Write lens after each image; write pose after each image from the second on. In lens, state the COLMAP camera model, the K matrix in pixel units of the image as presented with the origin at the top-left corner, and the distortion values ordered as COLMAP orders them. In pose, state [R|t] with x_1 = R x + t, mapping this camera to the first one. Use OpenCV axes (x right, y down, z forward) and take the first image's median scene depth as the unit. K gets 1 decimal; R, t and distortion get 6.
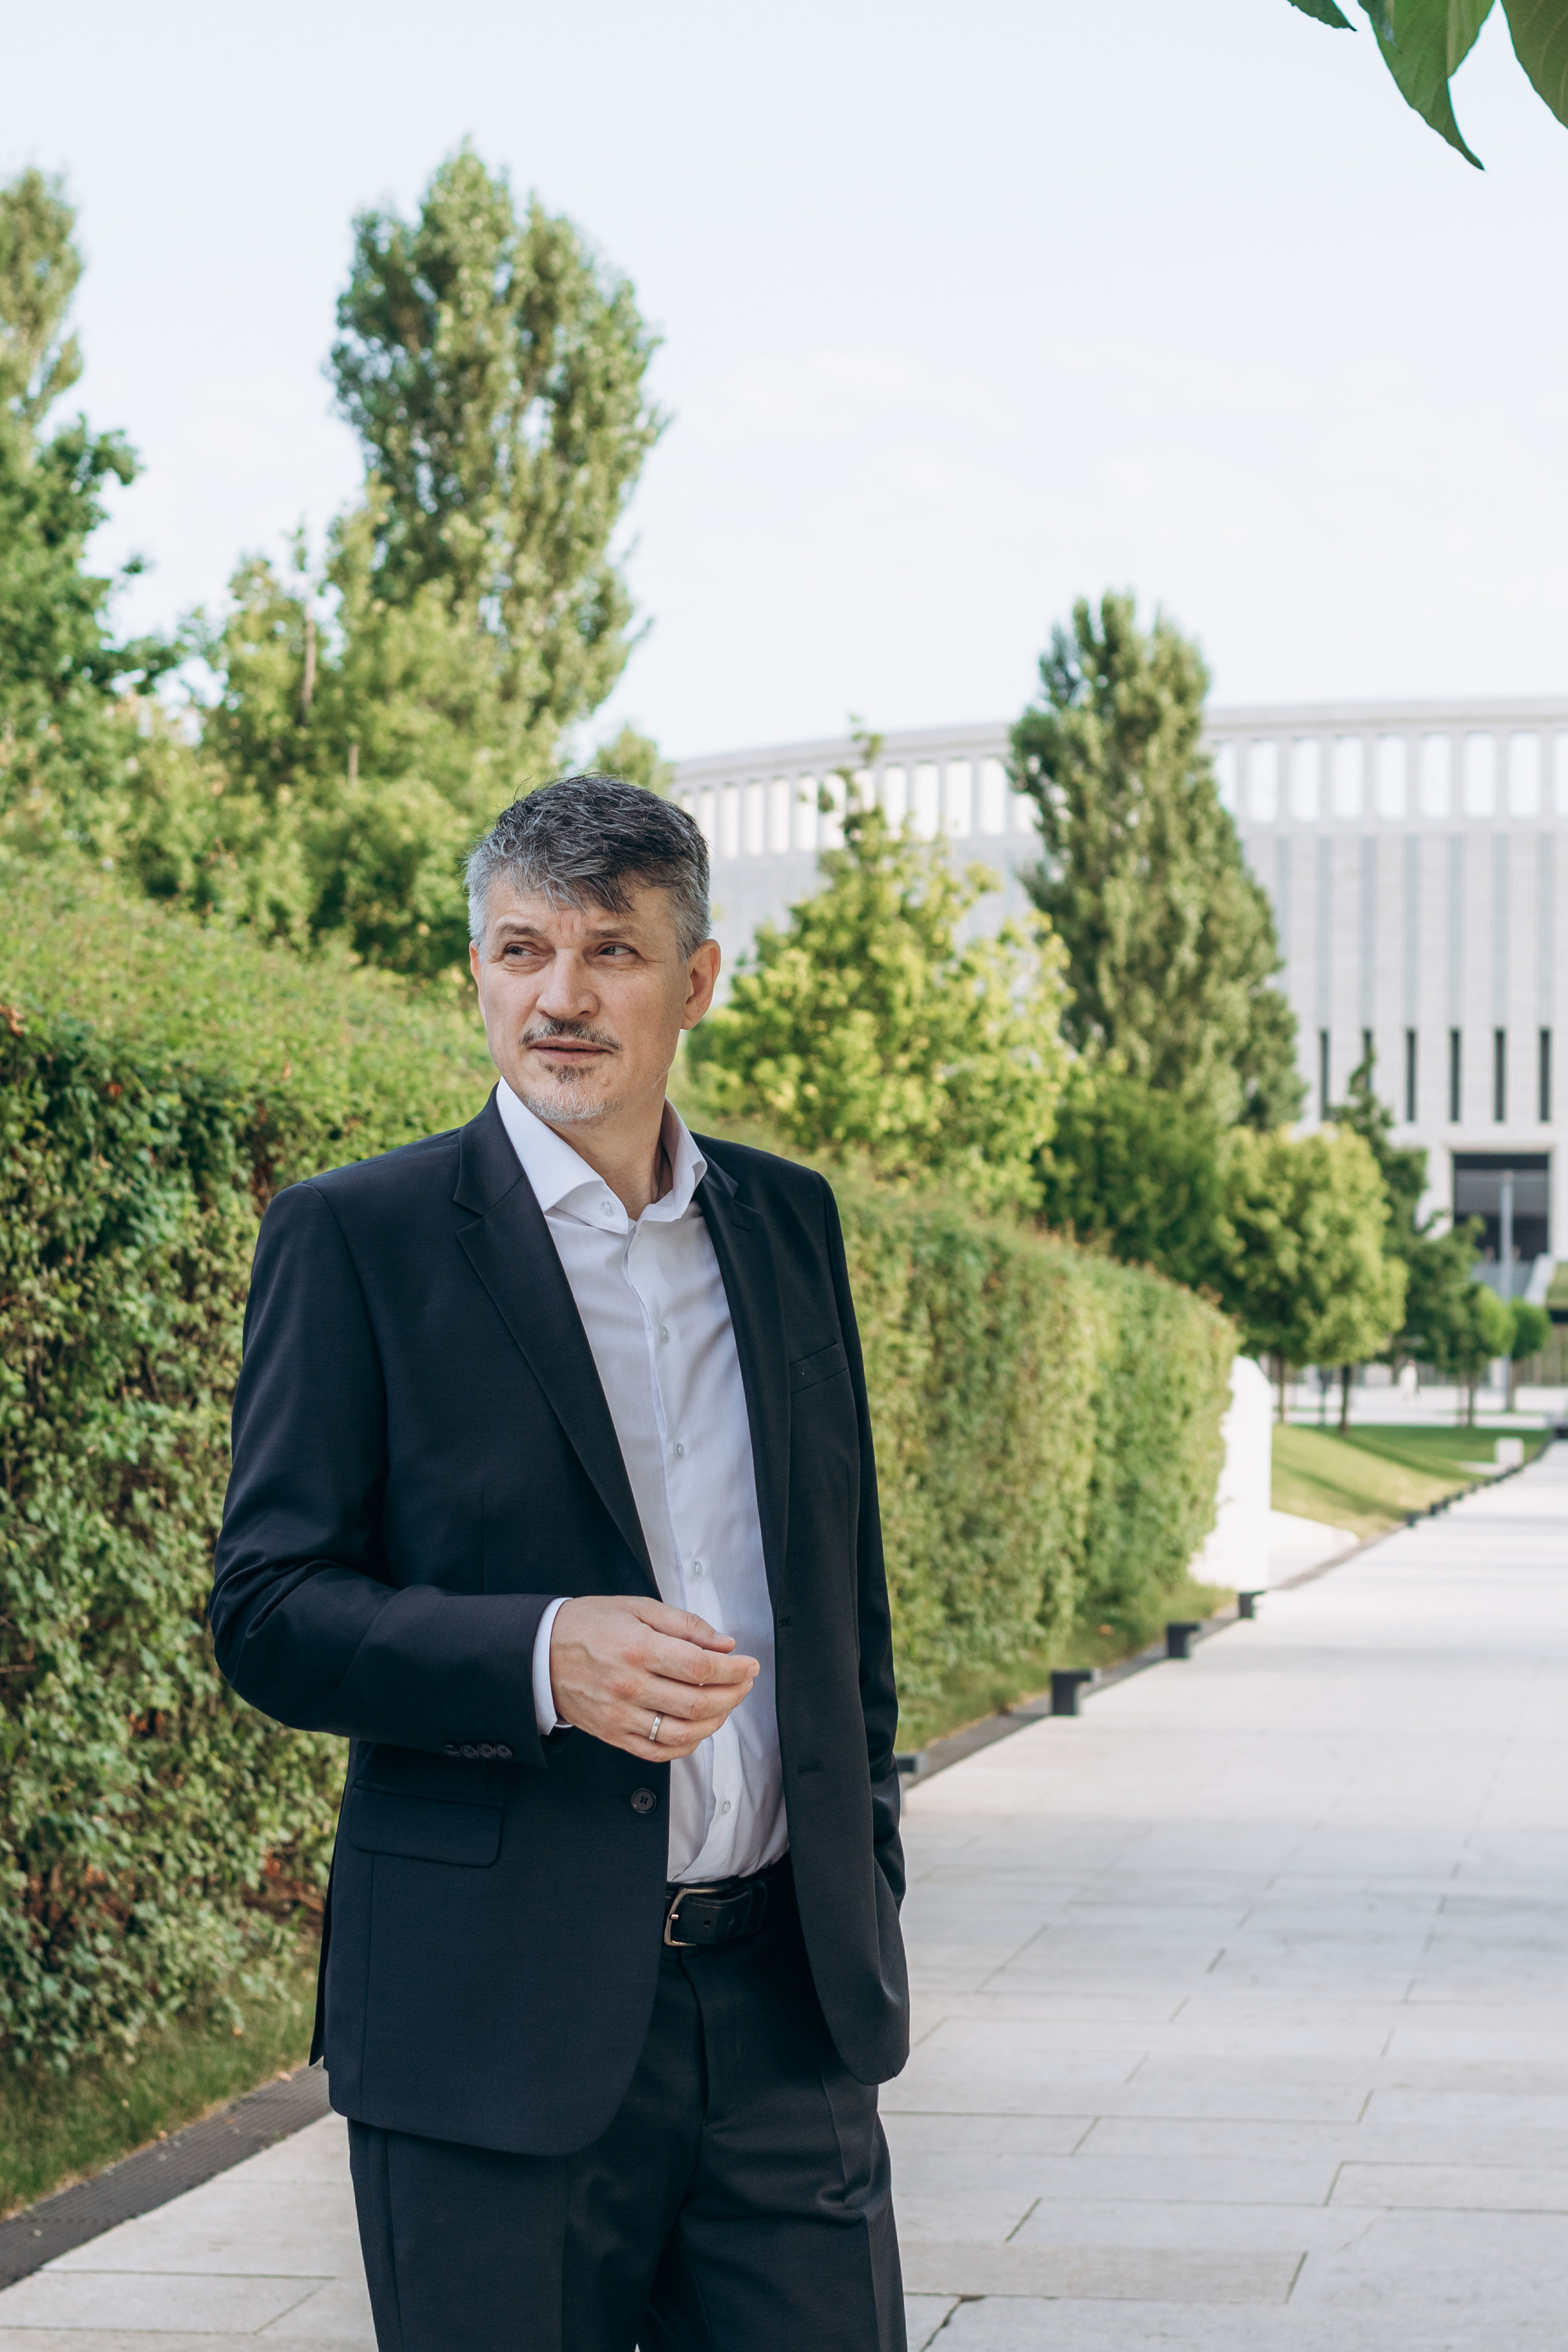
lens RADIAL K [[3220.4, 0, 819.8], [0, 3220.4, 1172.2], [0, 0, 1]] dist [0.076991, 0.022692]
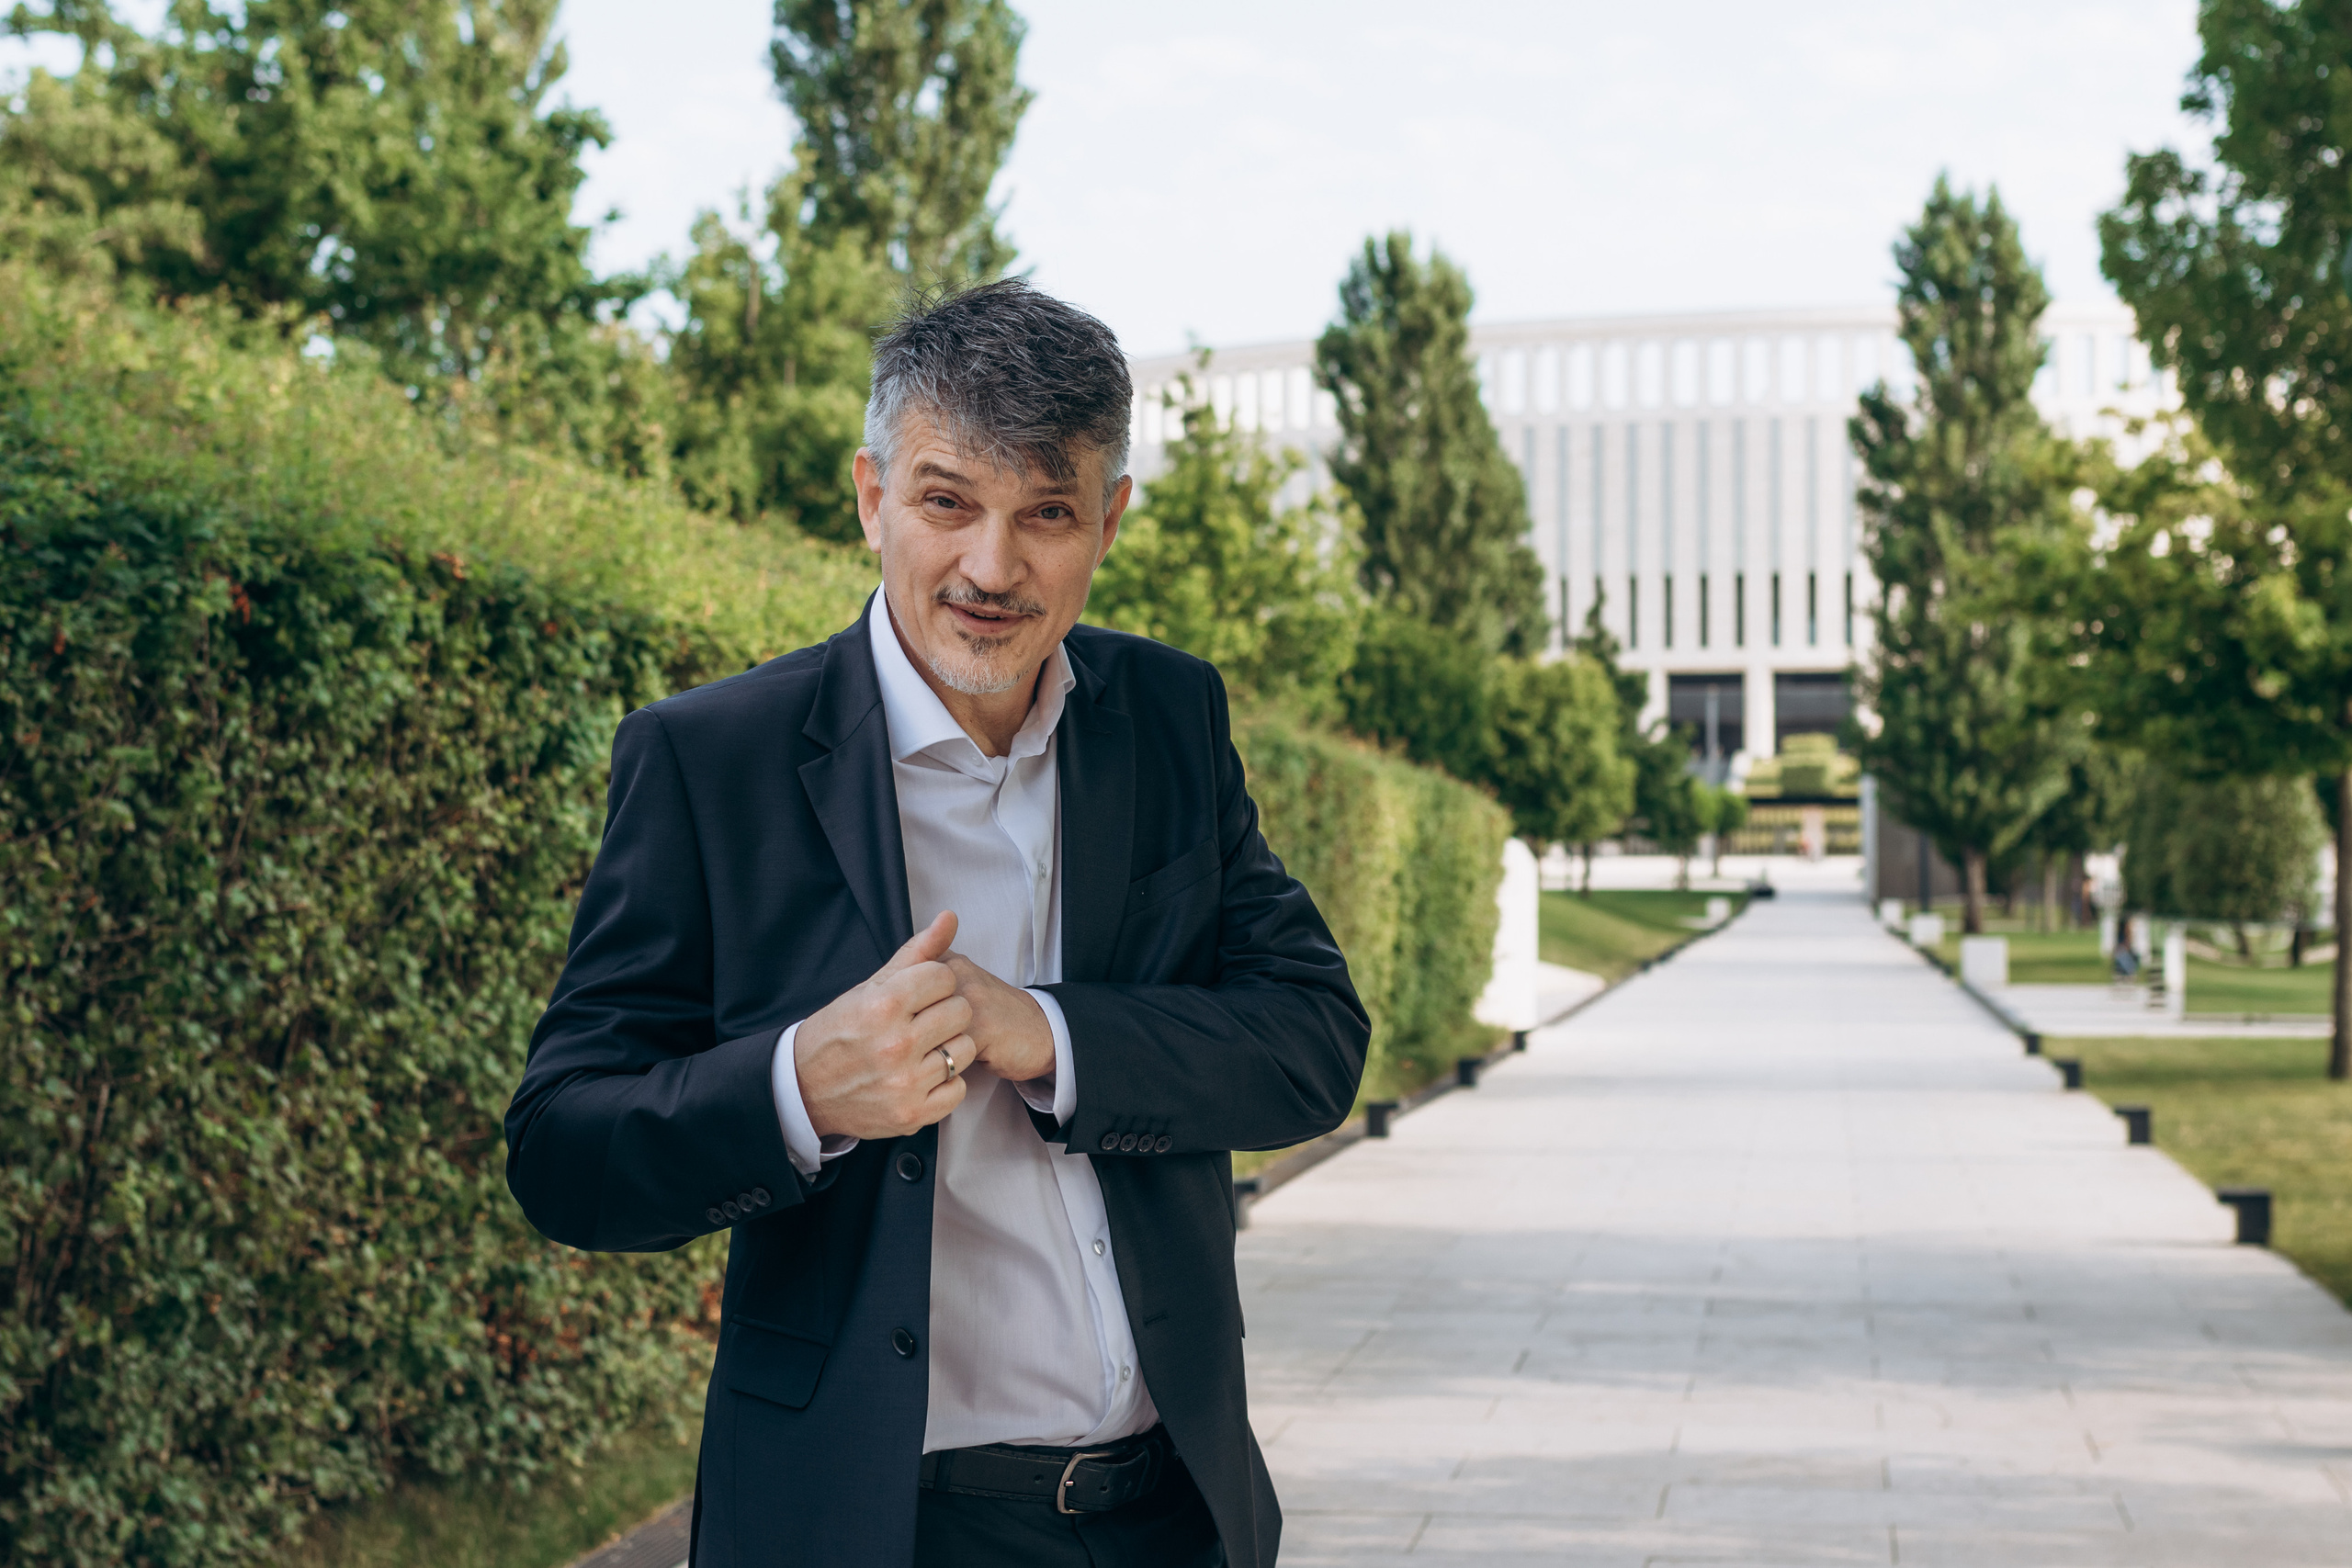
lens RADIAL K [[3435.2, 0, 1080.9], [0, 3435.2, 781.9], [0, 0, 1]] dist [0.093597, 0.006349]
pose [[0.999431, -0.014507, -0.030452, 0.006421], [0.015372, 0.999479, 0.028381, -0.004928], [0.030024, -0.028833, 0.999133, -0.332421]]
